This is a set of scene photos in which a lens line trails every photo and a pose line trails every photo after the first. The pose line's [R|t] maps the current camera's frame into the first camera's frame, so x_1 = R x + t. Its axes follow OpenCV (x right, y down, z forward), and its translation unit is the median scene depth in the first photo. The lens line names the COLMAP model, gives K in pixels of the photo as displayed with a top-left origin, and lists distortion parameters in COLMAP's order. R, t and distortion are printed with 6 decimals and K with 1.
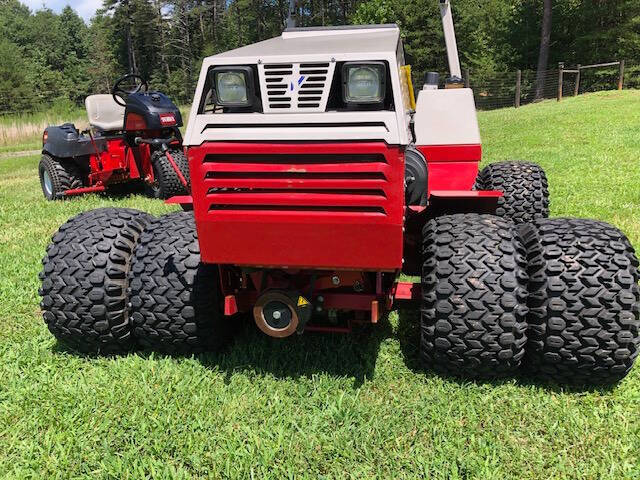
lens RADIAL K [[515.7, 0, 320.0], [0, 515.7, 240.0], [0, 0, 1]] dist [0.009180, 0.003820]
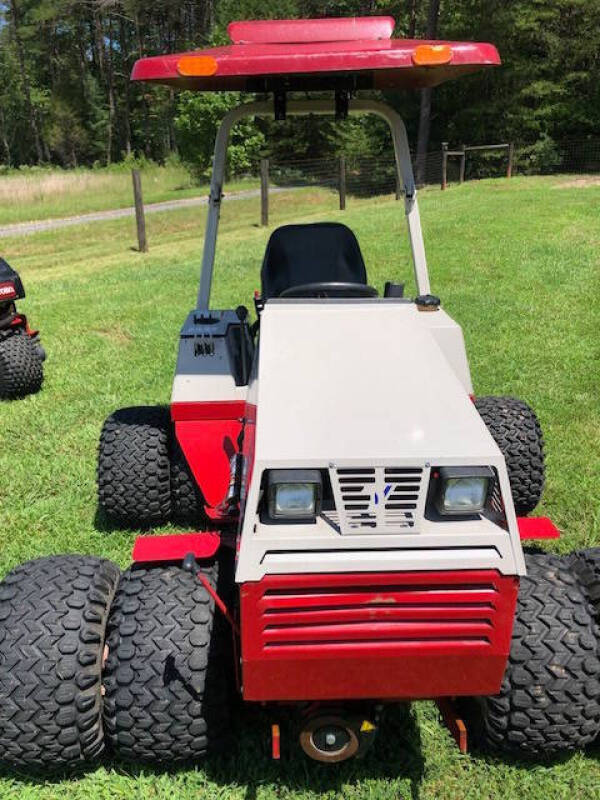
lens RADIAL K [[644.6, 0, 278.1], [0, 644.6, 398.1], [0, 0, 1]] dist [0.009180, 0.003820]
pose [[0.978797, -0.051911, 0.198148, -0.302498], [0.034866, 0.995460, 0.088565, -0.426061], [-0.201845, -0.079778, 0.976163, 0.076332]]
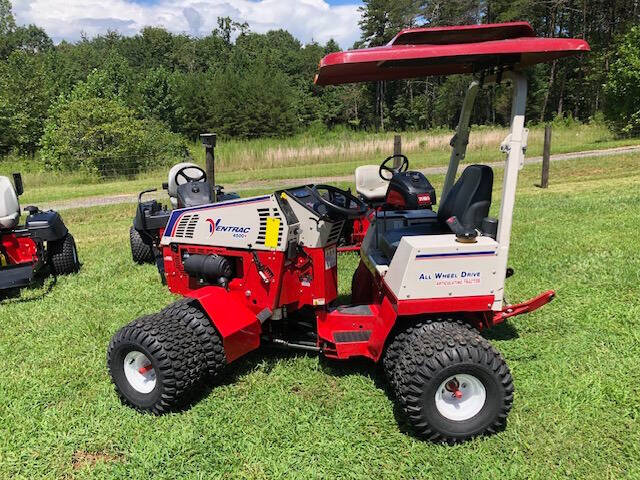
lens RADIAL K [[512.1, 0, 320.6], [0, 512.1, 247.9], [0, 0, 1]] dist [0.006428, -0.002786]
pose [[0.905443, 0.108677, -0.410320, -0.067483], [-0.116406, 0.993182, 0.006183, -0.299303], [0.408195, 0.042165, 0.911920, -0.359054]]
